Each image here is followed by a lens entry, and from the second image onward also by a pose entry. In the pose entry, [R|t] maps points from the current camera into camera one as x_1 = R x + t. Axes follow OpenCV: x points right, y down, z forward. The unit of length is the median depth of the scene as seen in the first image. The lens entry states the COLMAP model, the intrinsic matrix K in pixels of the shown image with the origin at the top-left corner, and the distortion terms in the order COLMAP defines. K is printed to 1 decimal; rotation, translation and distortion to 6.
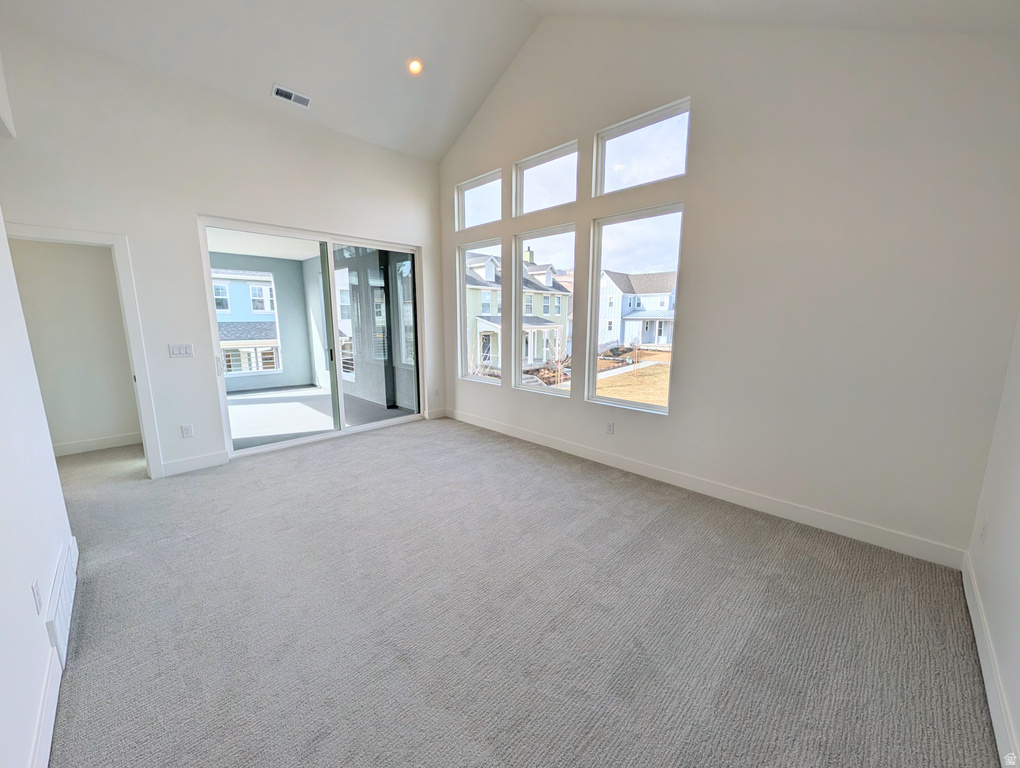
lens RADIAL K [[392.2, 0, 505.2], [0, 392.2, 385.1], [0, 0, 1]] dist [-0.006095, 0.000694]
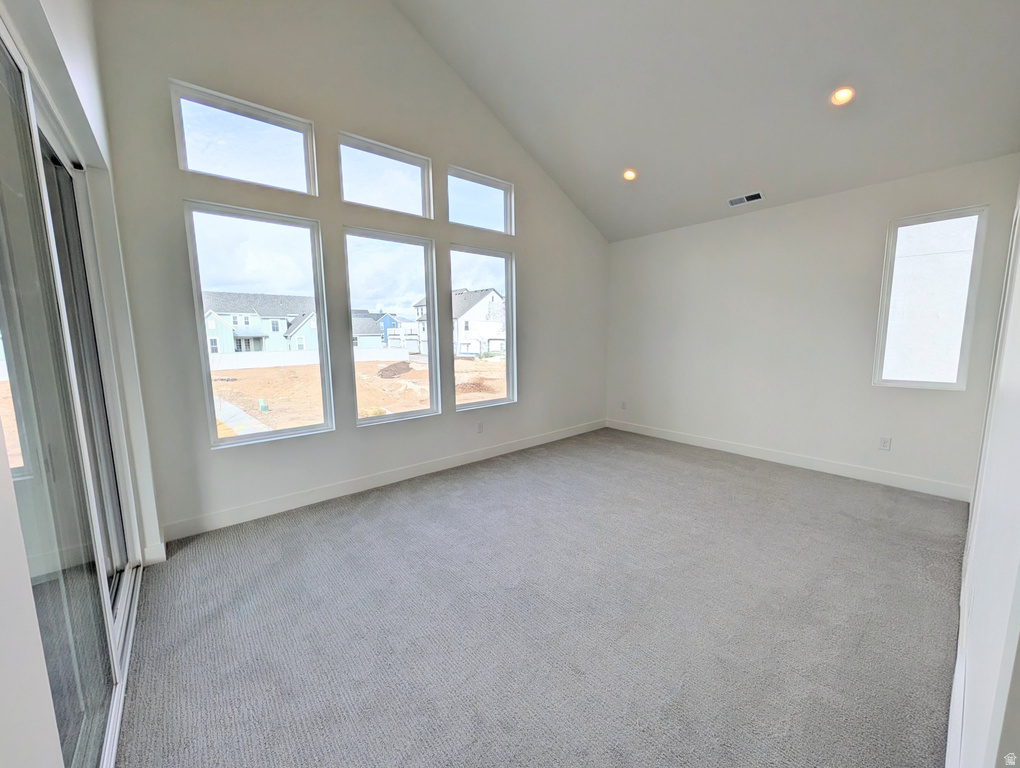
lens RADIAL K [[392.2, 0, 508.7], [0, 392.2, 383.6], [0, 0, 1]] dist [-0.006095, 0.000694]
pose [[0.079193, -0.121680, 0.989405, -0.852849], [0.187636, 0.976601, 0.105087, -0.121400], [-0.979041, 0.177326, 0.100172, 0.777635]]
